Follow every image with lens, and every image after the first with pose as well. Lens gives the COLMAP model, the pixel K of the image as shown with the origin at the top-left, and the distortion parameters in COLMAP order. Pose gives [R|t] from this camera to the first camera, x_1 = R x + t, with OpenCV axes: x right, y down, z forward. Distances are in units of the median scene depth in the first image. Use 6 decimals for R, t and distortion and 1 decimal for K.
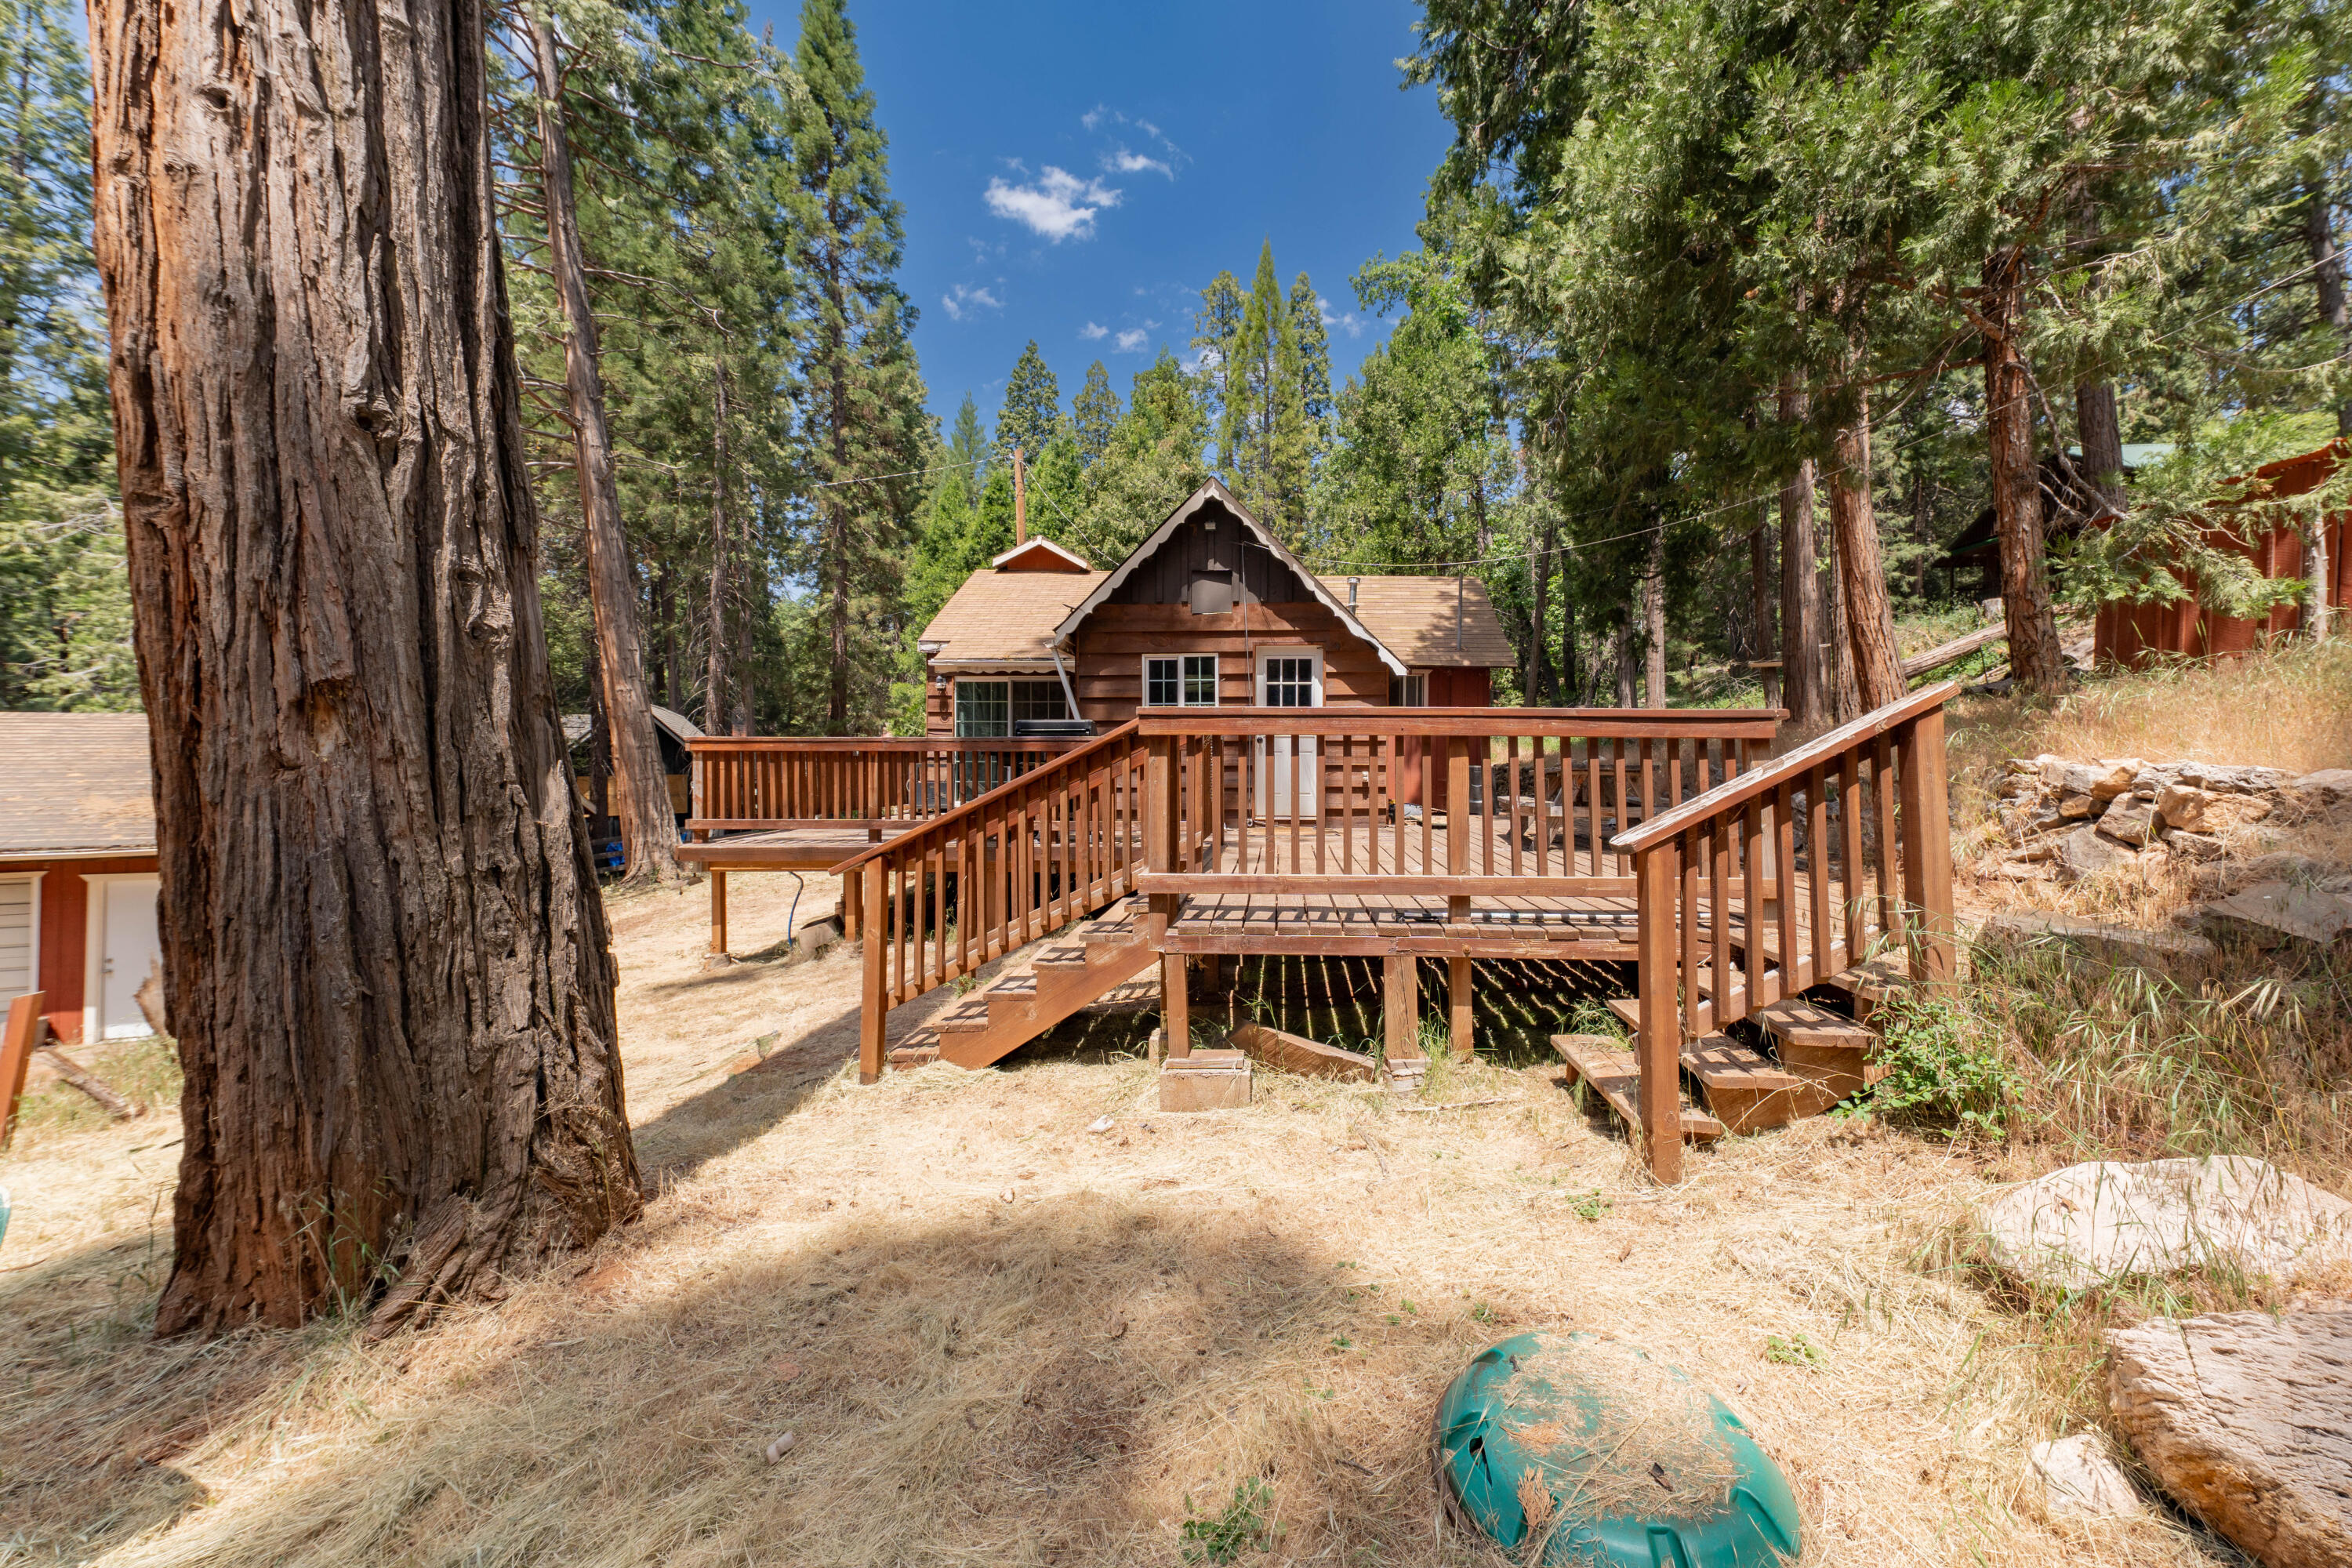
lens RADIAL K [[840.1, 0, 1261.4], [0, 840.1, 745.9], [0, 0, 1]] dist [0.020318, -0.006740]
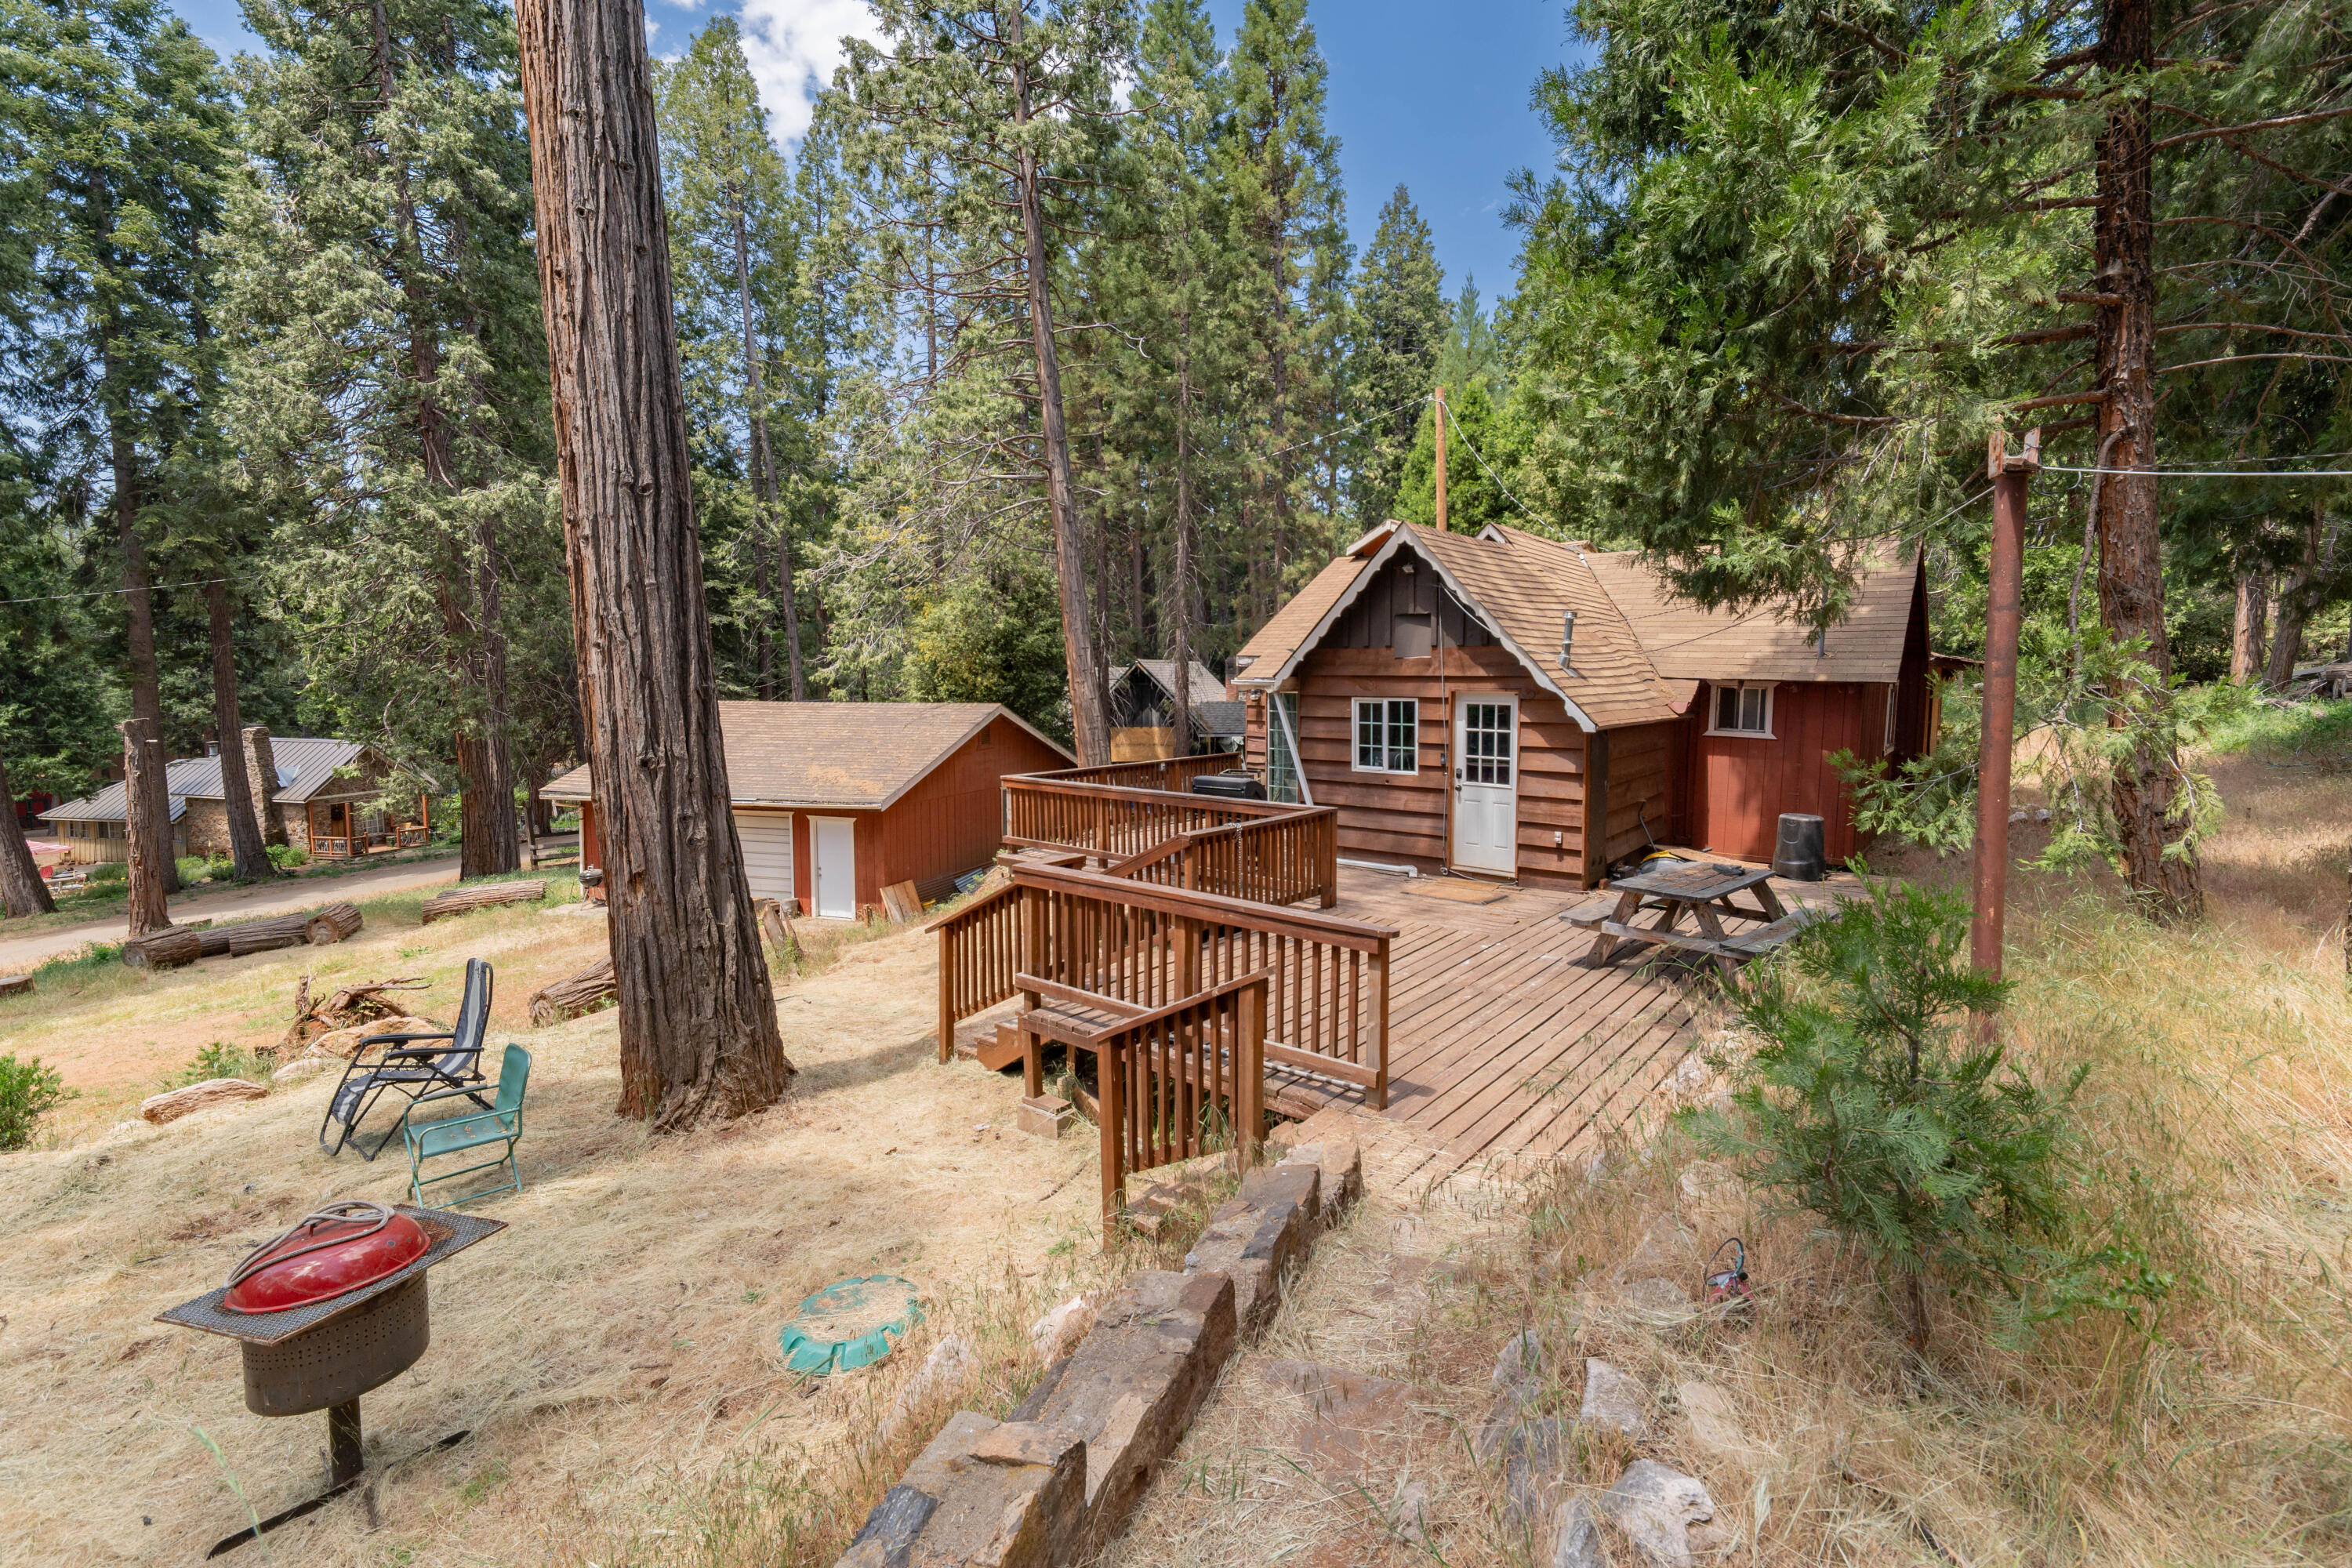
lens RADIAL K [[1038.5, 0, 1259.4], [0, 1038.5, 731.8], [0, 0, 1]] dist [0.003426, 0.000210]
pose [[0.809896, 0.038601, -0.585303, 0.522395], [0.009760, 0.996807, 0.079245, -0.173420], [0.586493, -0.069892, 0.806933, -0.087468]]
